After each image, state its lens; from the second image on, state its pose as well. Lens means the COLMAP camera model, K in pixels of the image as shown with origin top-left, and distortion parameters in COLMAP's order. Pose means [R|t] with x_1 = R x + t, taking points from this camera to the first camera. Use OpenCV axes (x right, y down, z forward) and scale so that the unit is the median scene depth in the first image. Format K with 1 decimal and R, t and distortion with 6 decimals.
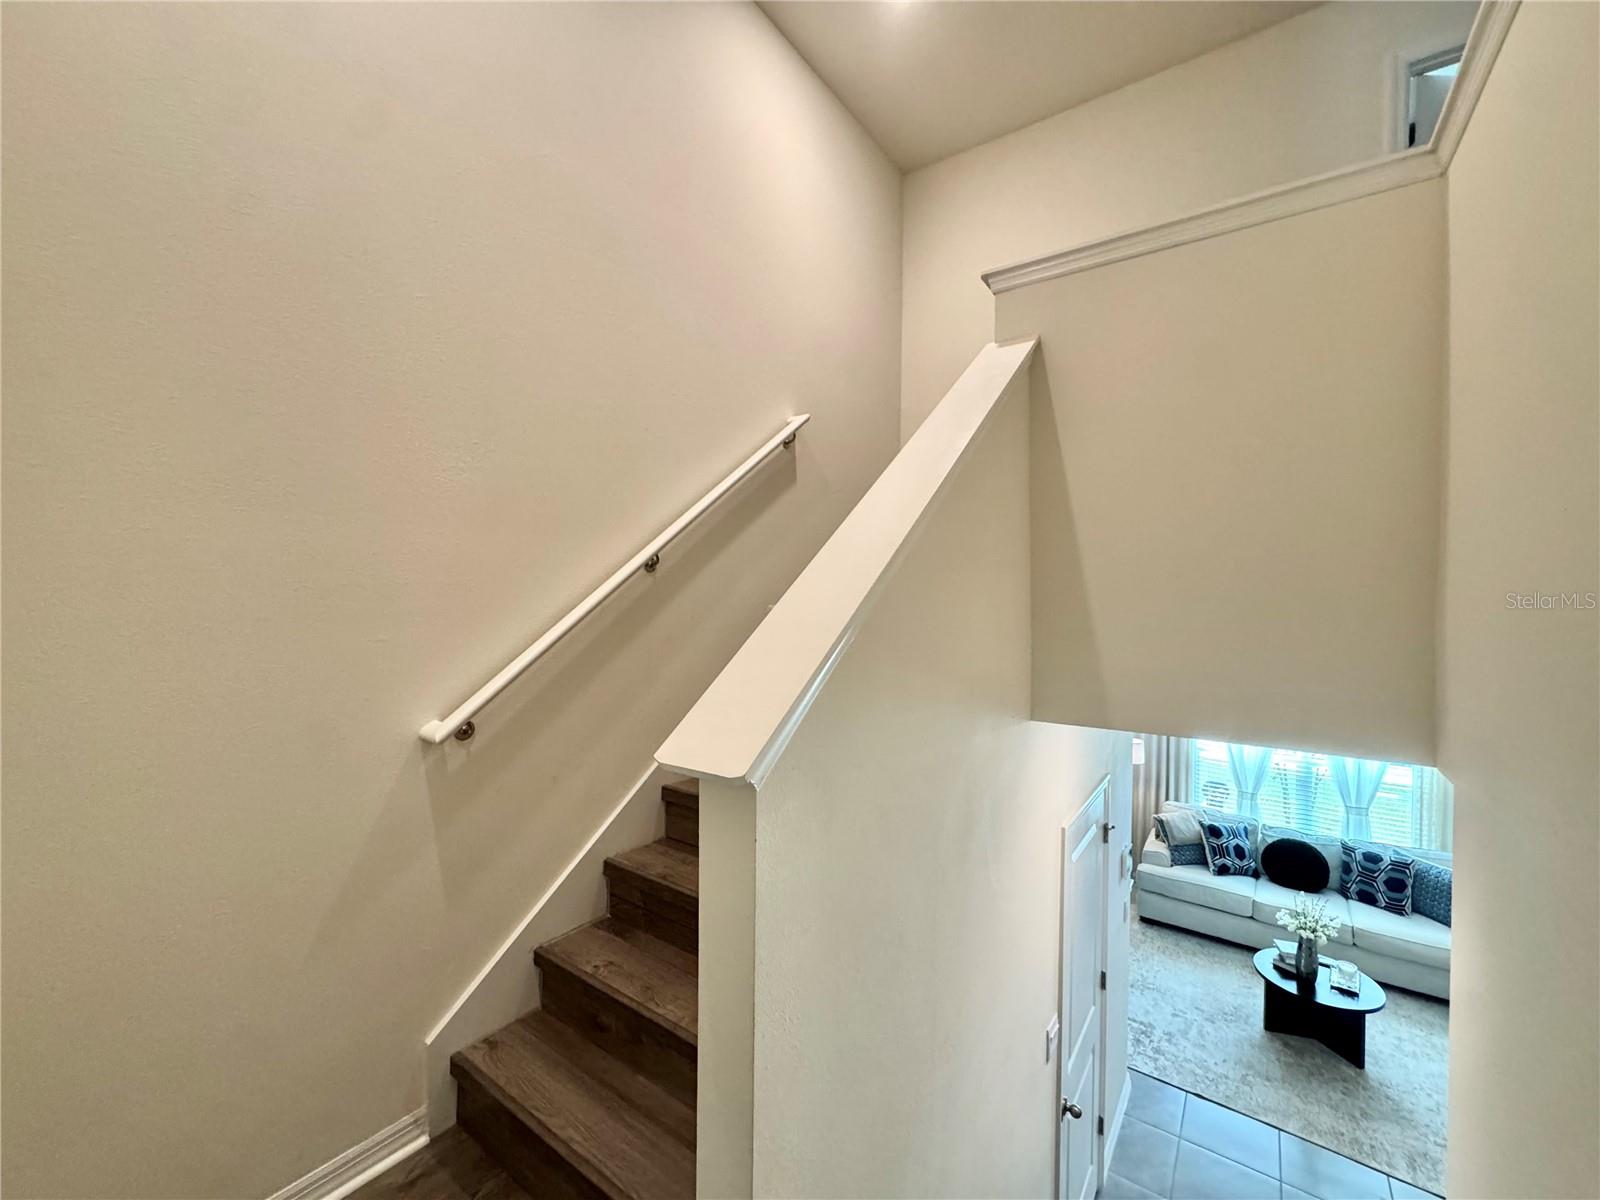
lens RADIAL K [[643.5, 0, 797.0], [0, 643.5, 600.3], [0, 0, 1]] dist [-0.003534, 0.000206]
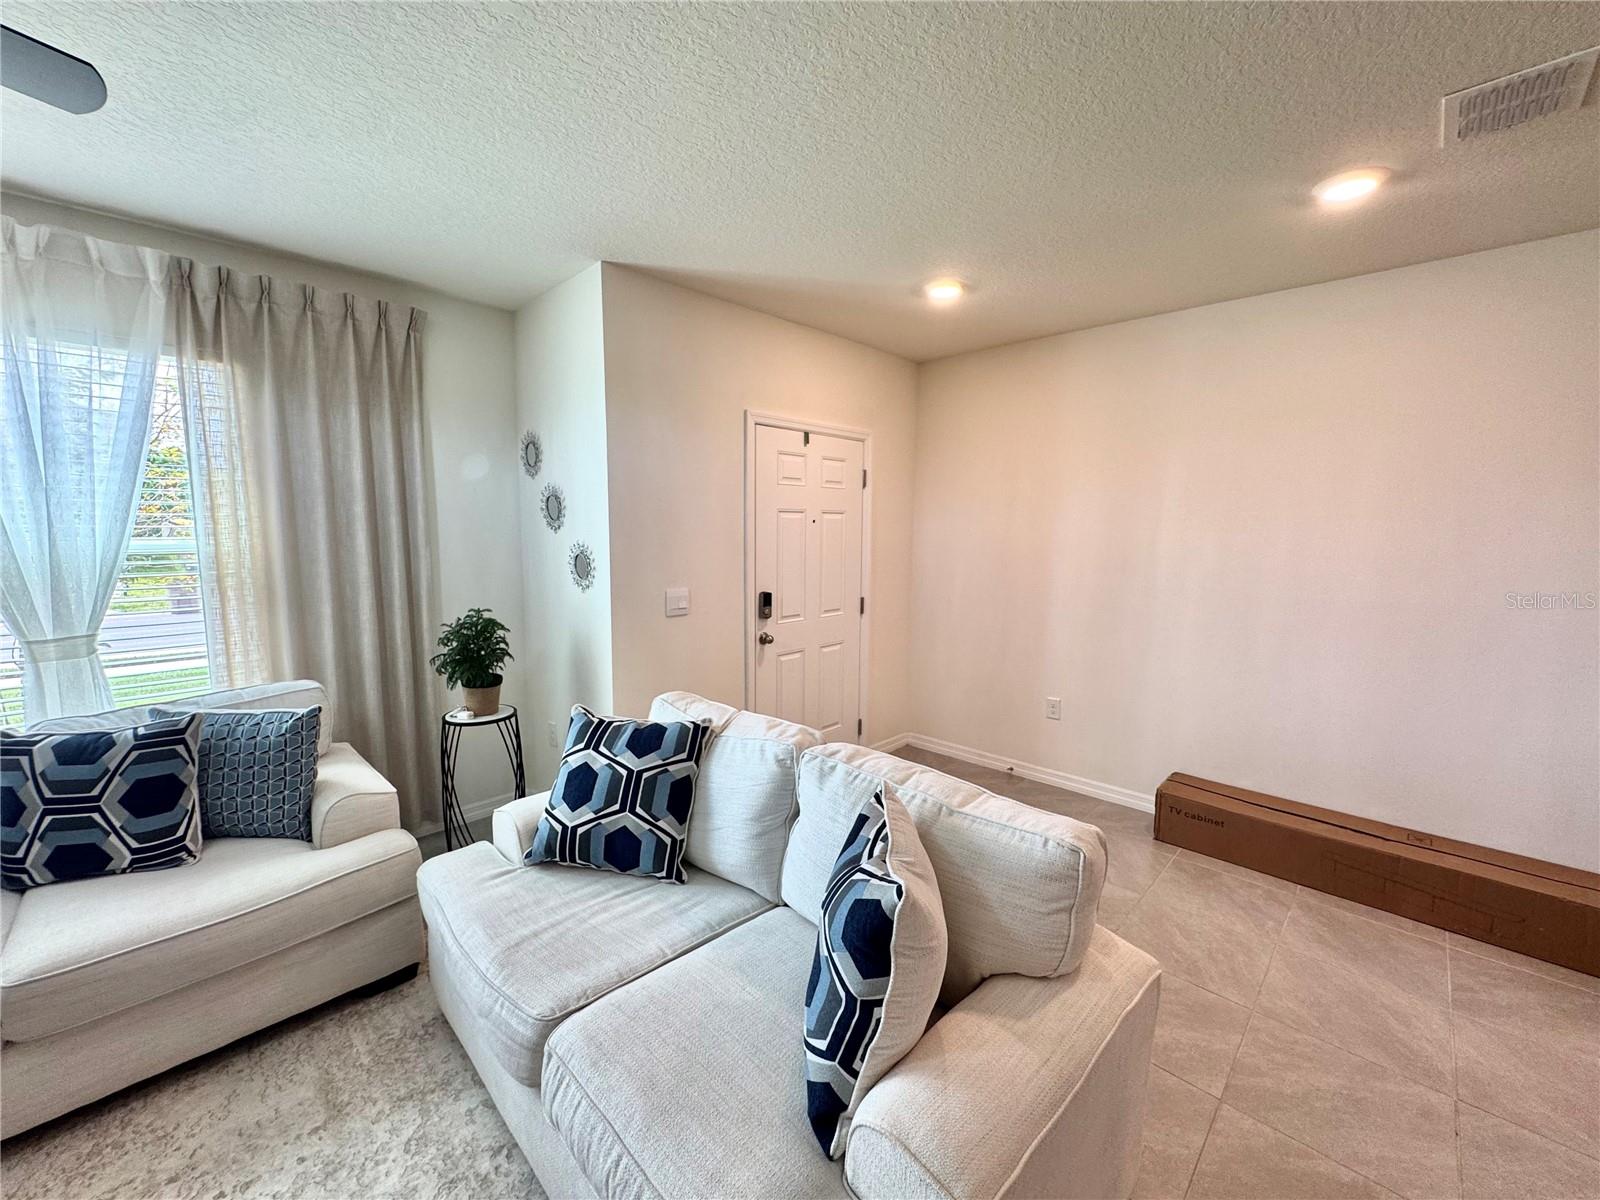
lens RADIAL K [[643.5, 0, 797.1], [0, 643.5, 598.3], [0, 0, 1]] dist [-0.003534, 0.000206]
pose [[0.159328, -0.119914, 0.979916, 0.629278], [0.017904, 0.992783, 0.118578, 0.286963], [-0.987063, -0.001348, 0.160325, 0.558139]]
